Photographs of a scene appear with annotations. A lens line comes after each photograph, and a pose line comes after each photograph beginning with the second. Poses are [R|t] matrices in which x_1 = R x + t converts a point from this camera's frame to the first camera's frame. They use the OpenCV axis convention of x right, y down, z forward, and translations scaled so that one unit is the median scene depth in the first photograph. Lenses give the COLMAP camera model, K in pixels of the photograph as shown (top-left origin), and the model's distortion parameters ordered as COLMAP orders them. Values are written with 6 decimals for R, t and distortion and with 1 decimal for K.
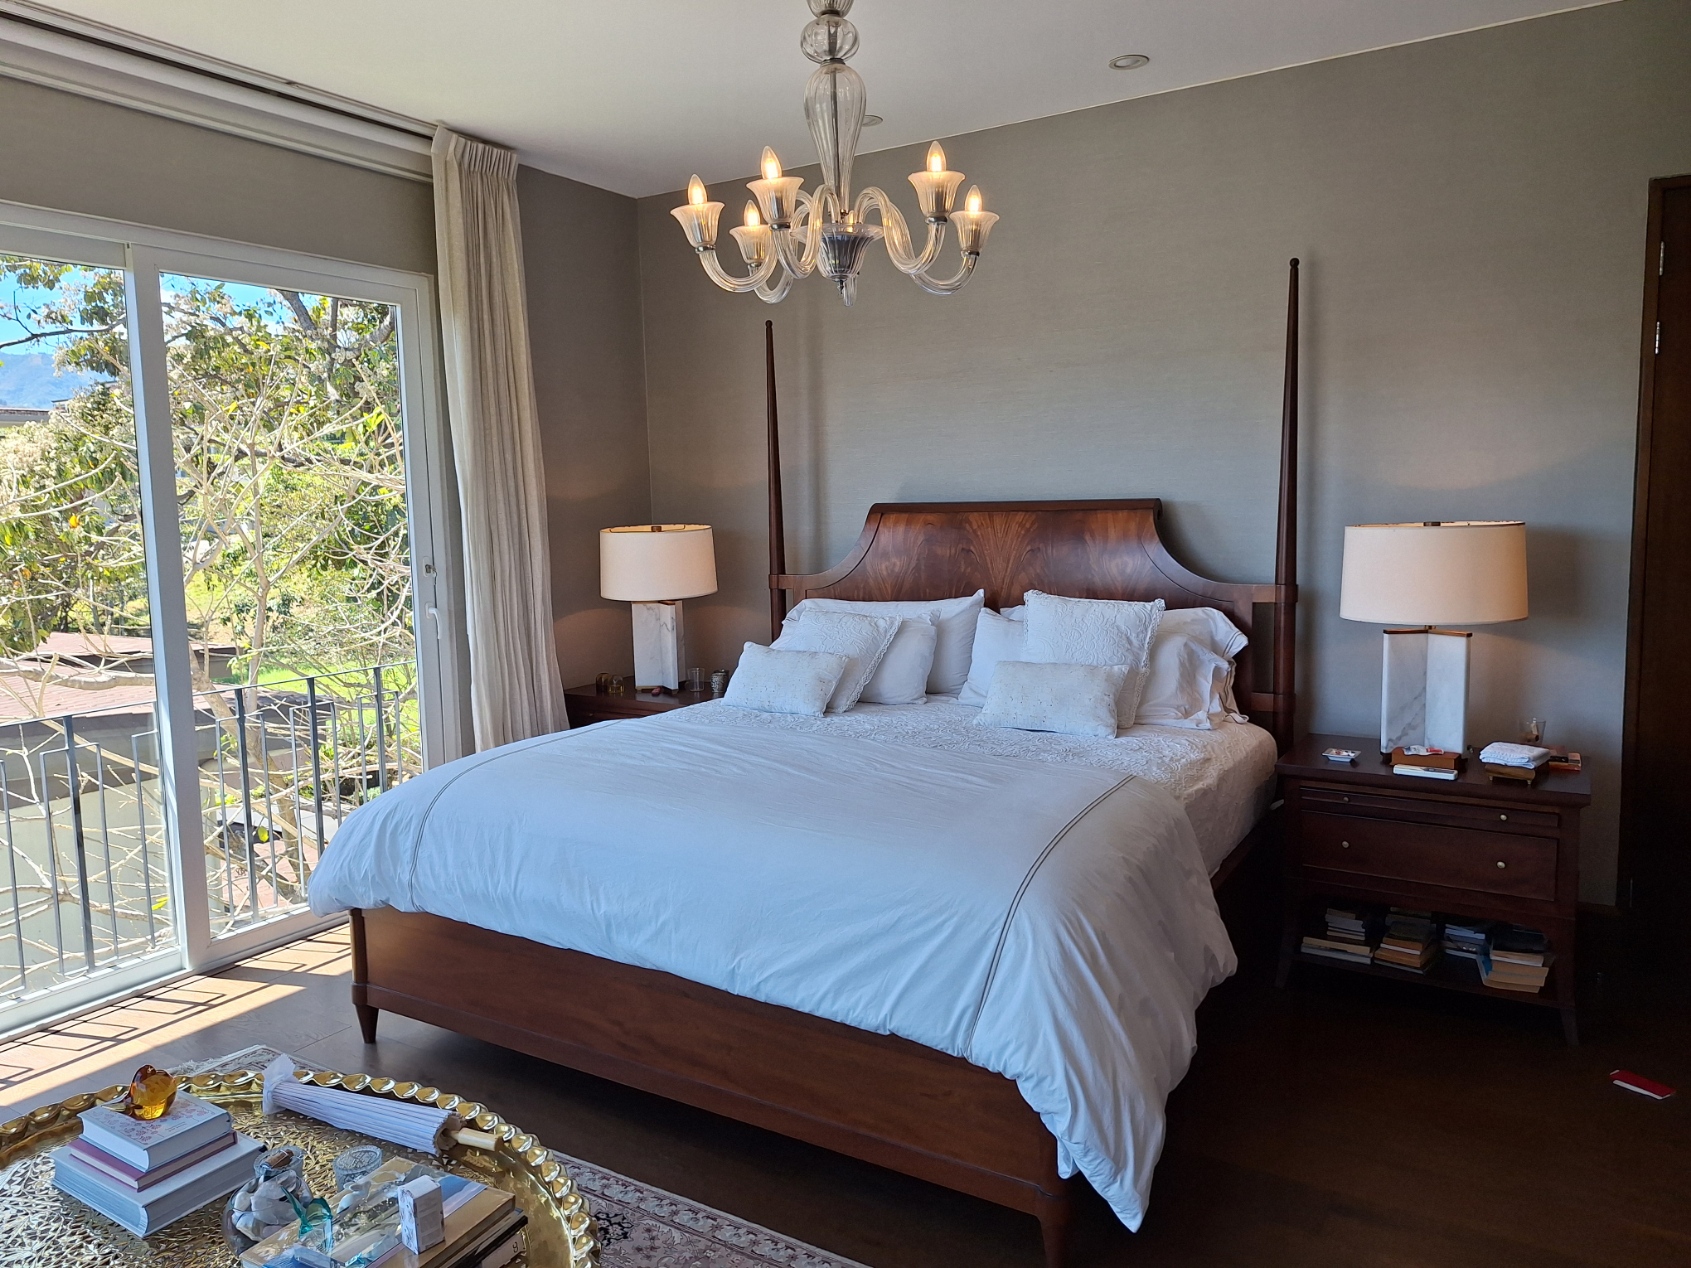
lens RADIAL K [[1183.5, 0, 845.5], [0, 1183.5, 634.0], [0, 0, 1]] dist [-0.000425, -0.001308]
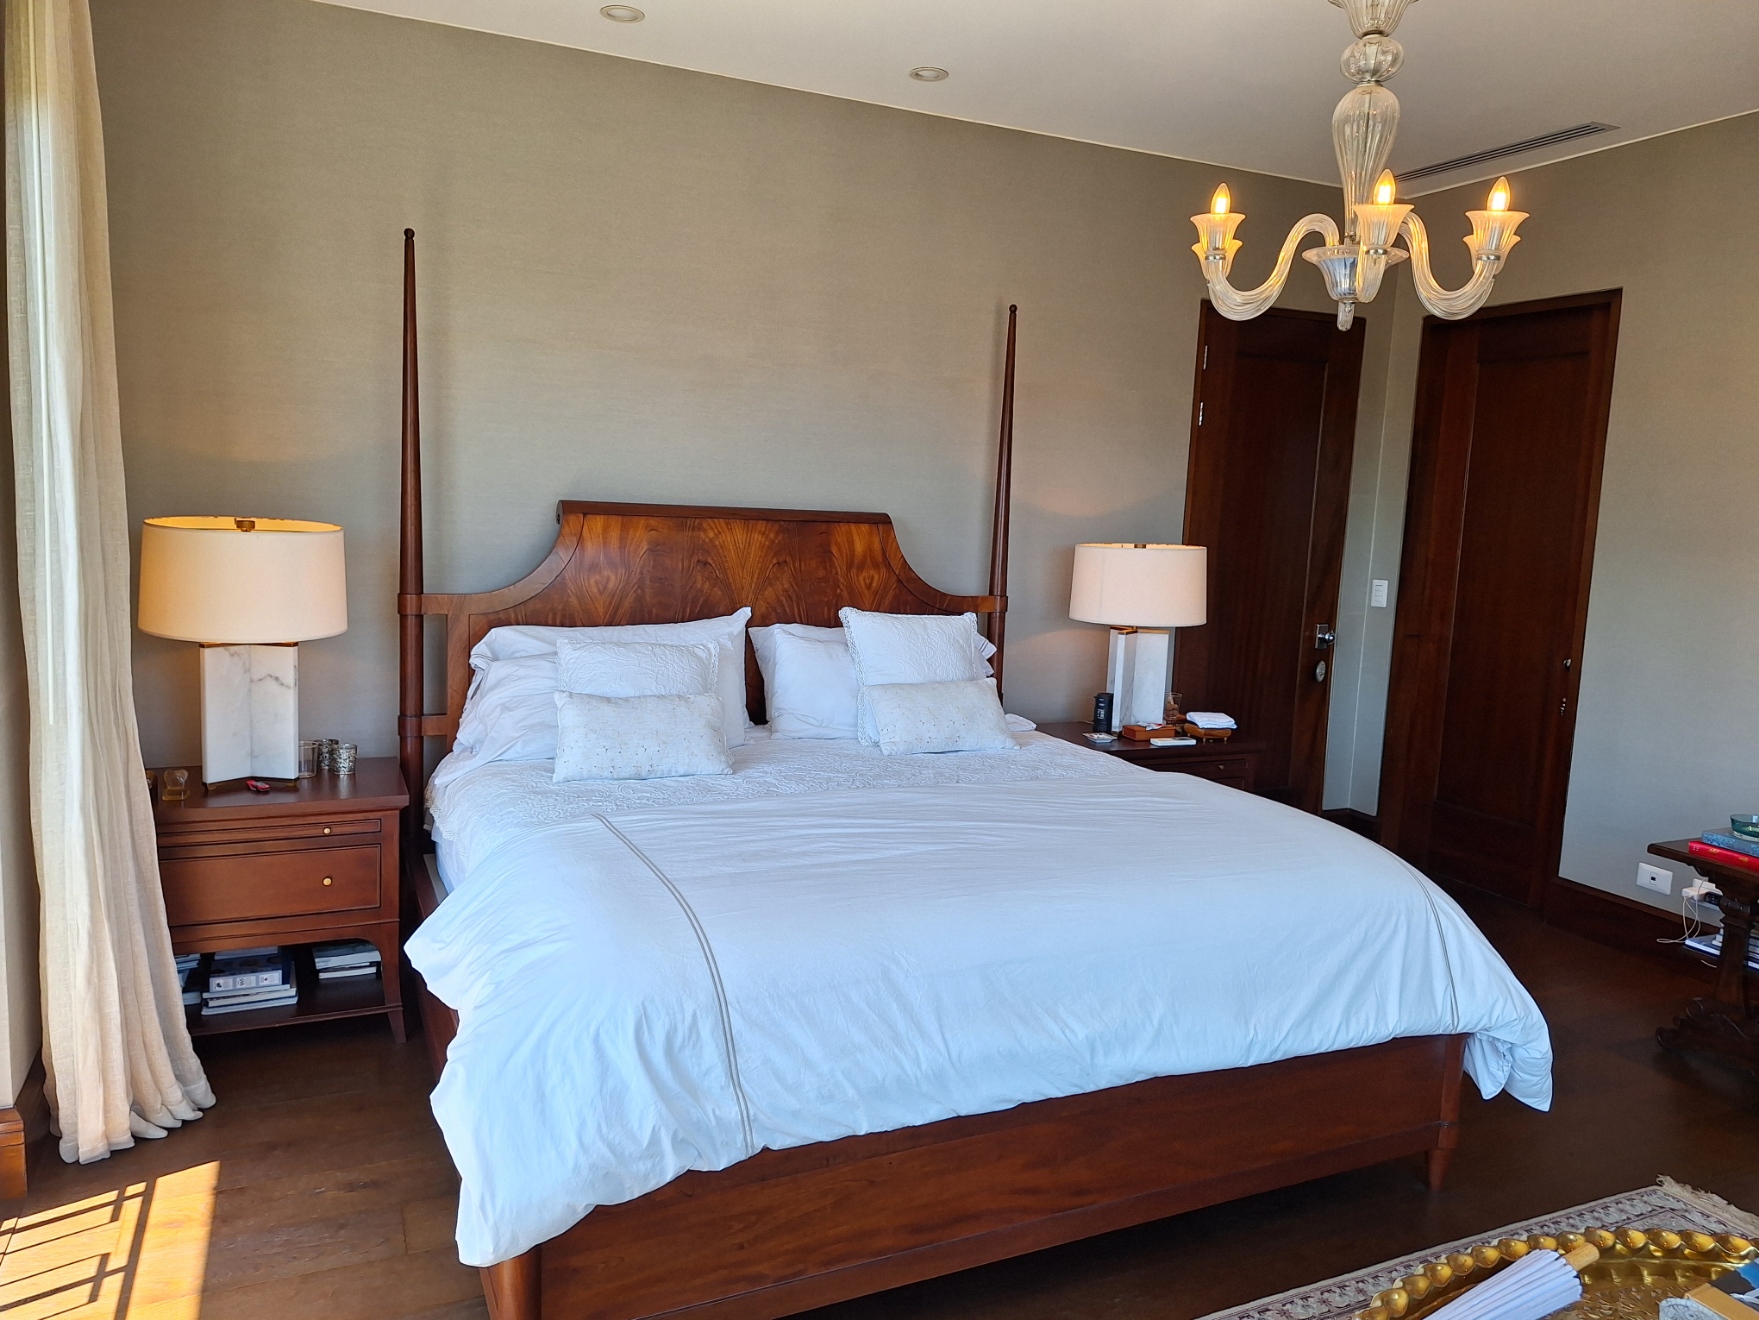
lens RADIAL K [[1211.2, 0, 879.5], [0, 1211.2, 660.0], [0, 0, 1]] dist [0.003330, 0.002831]
pose [[0.554936, -0.063360, 0.829477, -0.582189], [0.049237, 0.997849, 0.043281, -0.032774], [-0.830435, 0.016823, 0.556862, 0.415685]]
